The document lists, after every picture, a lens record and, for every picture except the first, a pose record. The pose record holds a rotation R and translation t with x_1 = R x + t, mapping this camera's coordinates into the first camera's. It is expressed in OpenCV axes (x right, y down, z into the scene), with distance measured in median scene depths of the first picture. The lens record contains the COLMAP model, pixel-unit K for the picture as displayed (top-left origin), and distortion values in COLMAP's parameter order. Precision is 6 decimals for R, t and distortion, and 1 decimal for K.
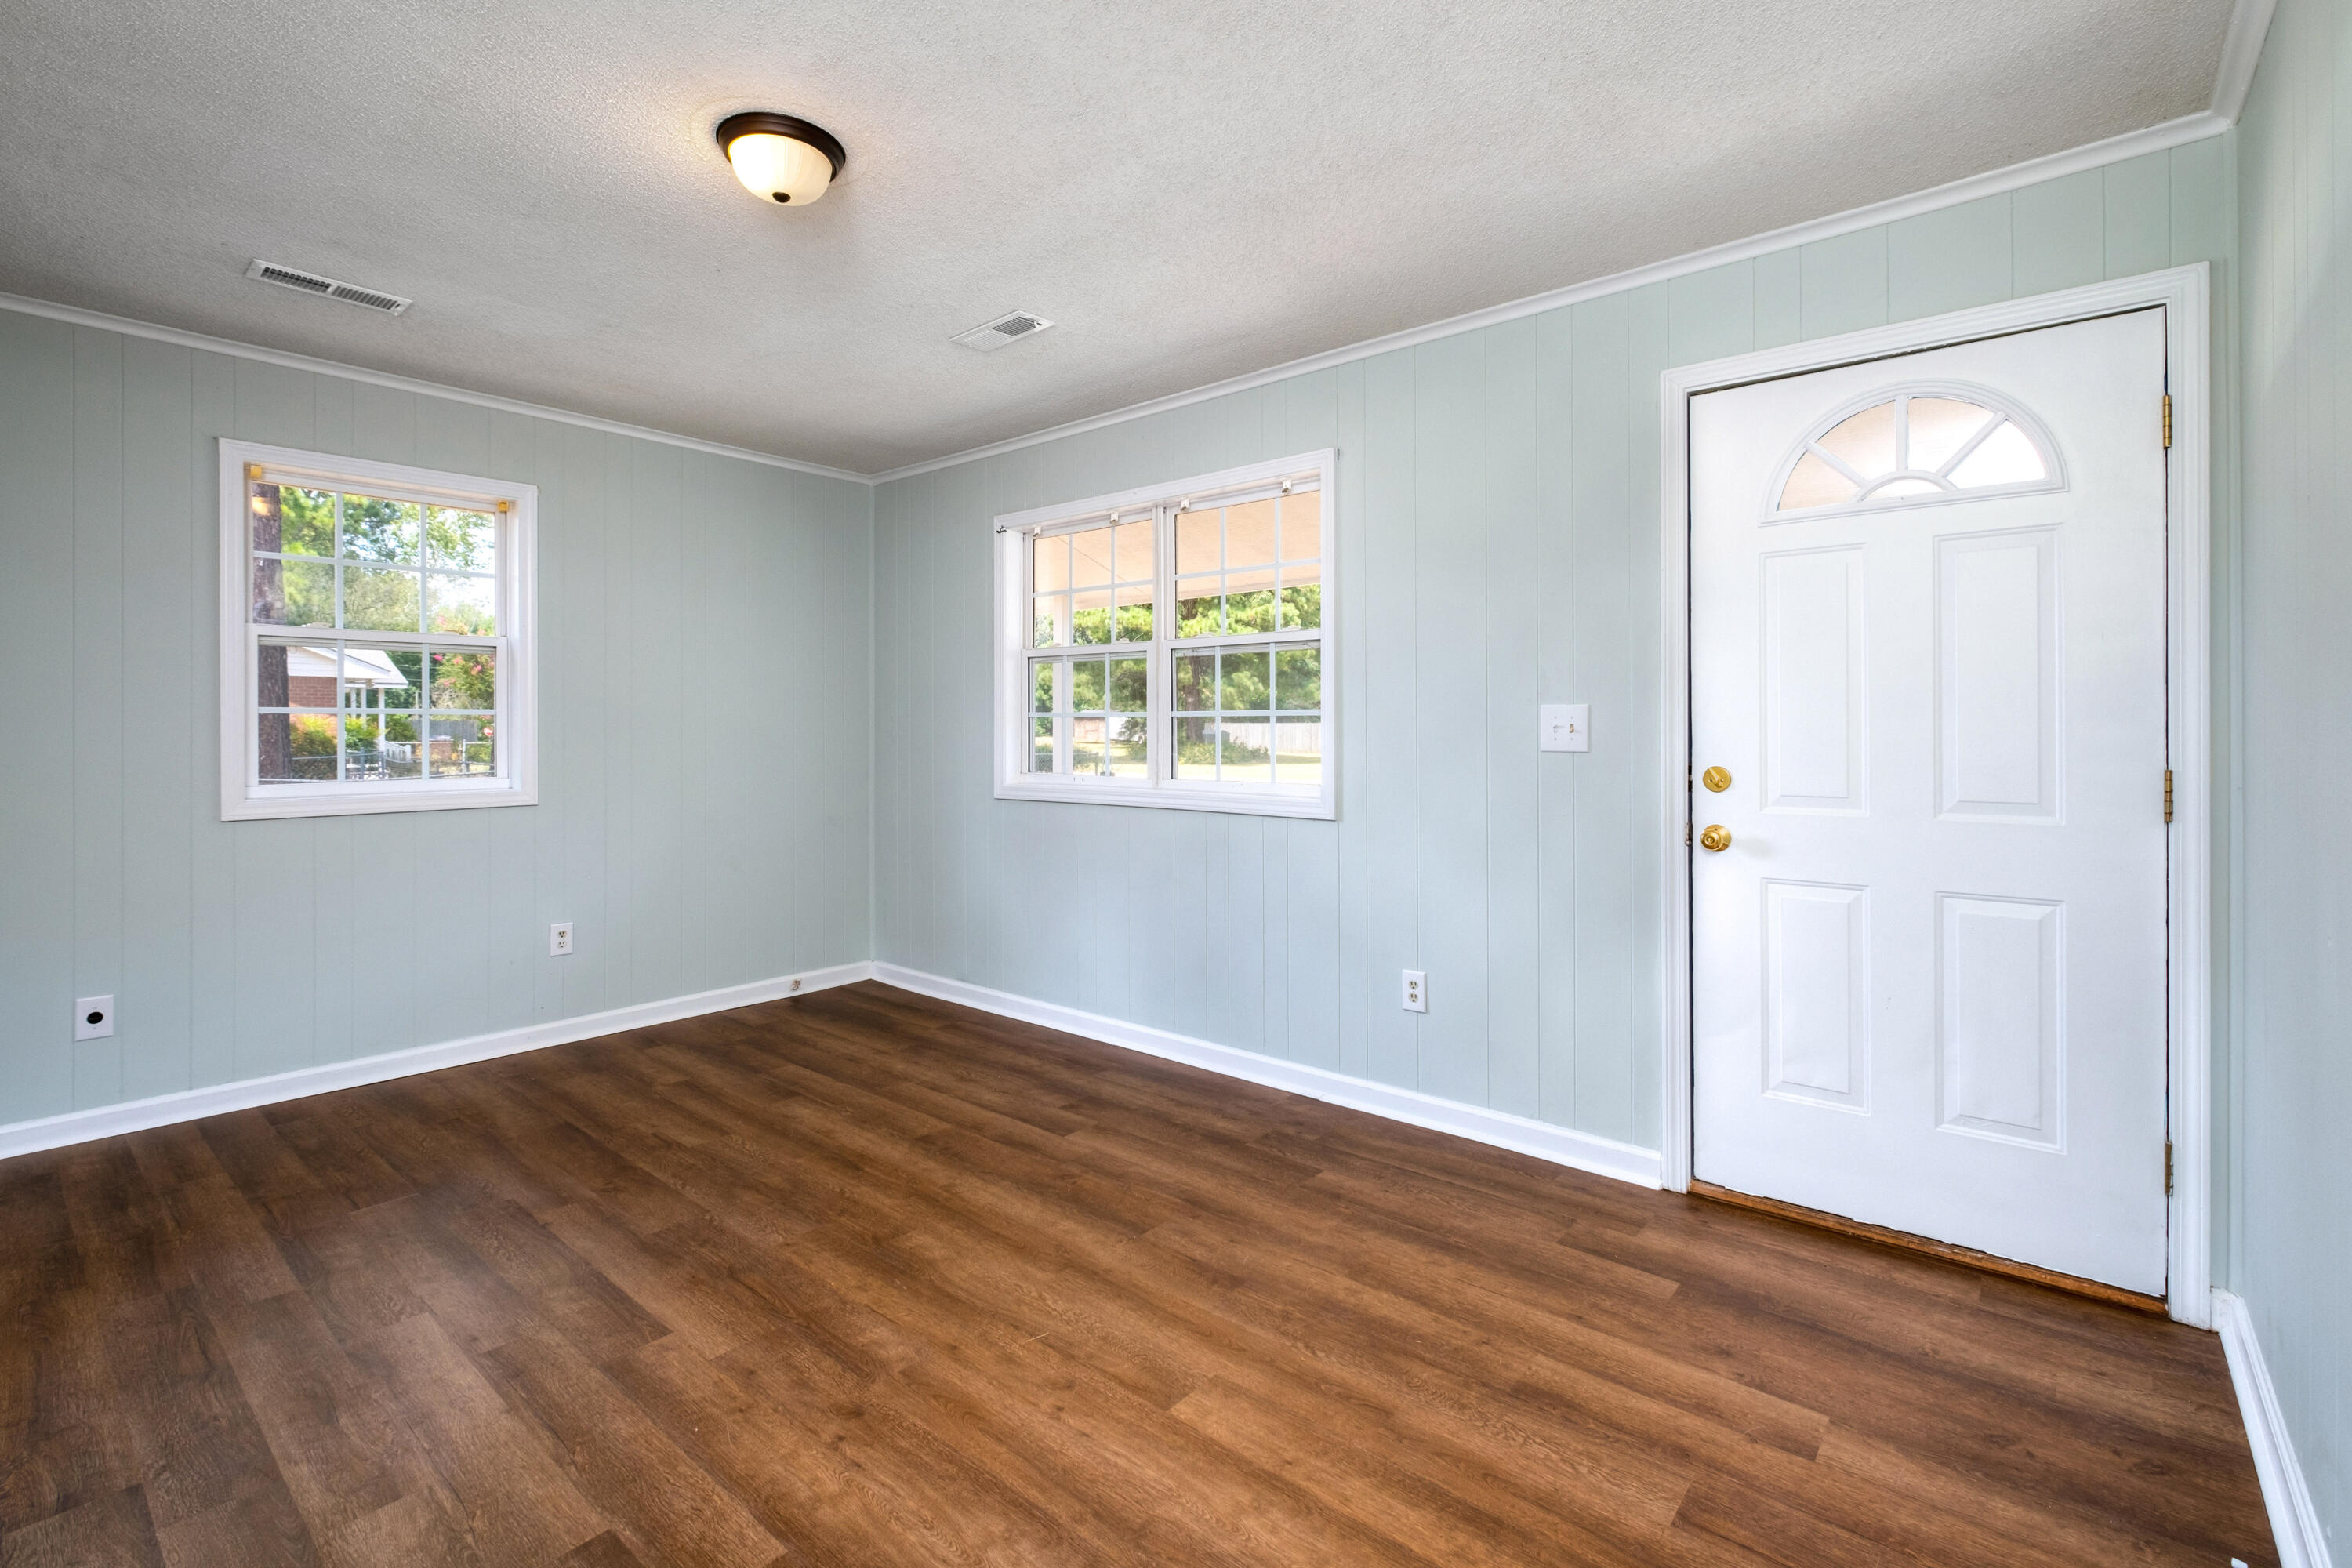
lens RADIAL K [[1049.0, 0, 1205.5], [0, 1049.0, 740.5], [0, 0, 1]] dist [-0.003056, -0.000902]
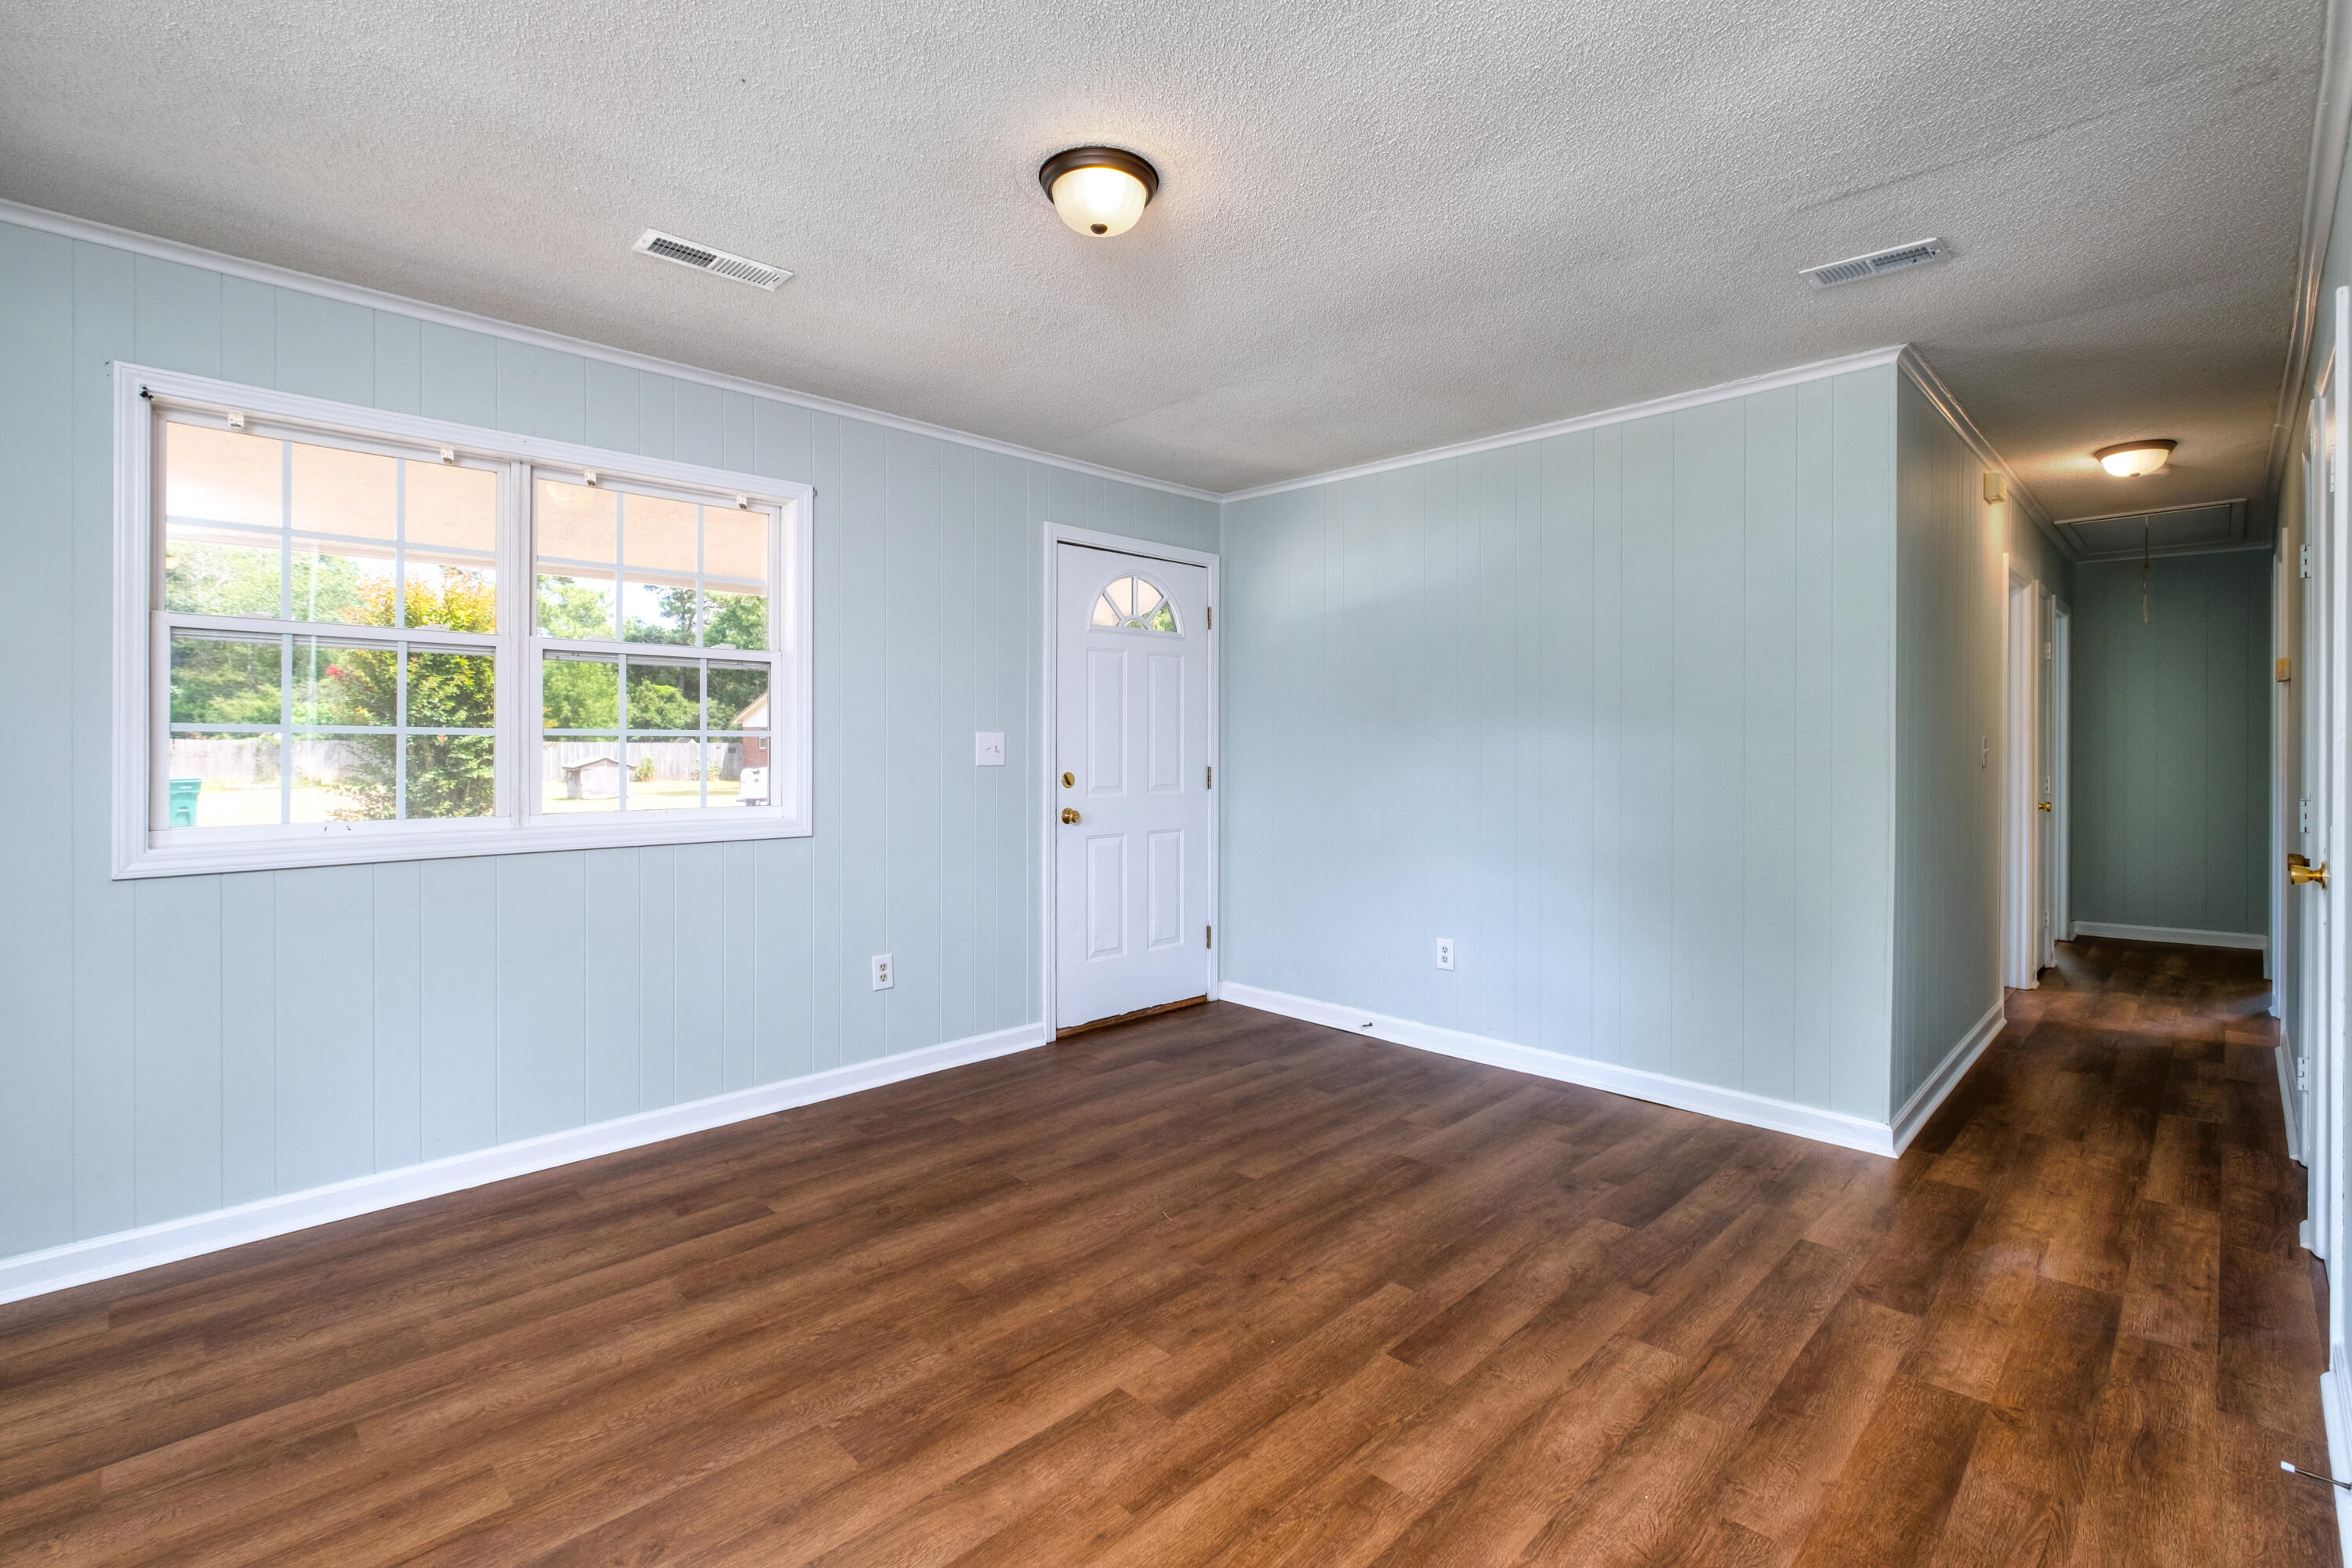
lens RADIAL K [[1049.0, 0, 1173.4], [0, 1049.0, 752.8], [0, 0, 1]] dist [-0.003056, -0.000902]
pose [[0.098049, -0.001468, 0.995180, -1.043082], [0.011936, 0.999929, 0.000299, -0.004870], [-0.995110, 0.011849, 0.098060, 0.615536]]
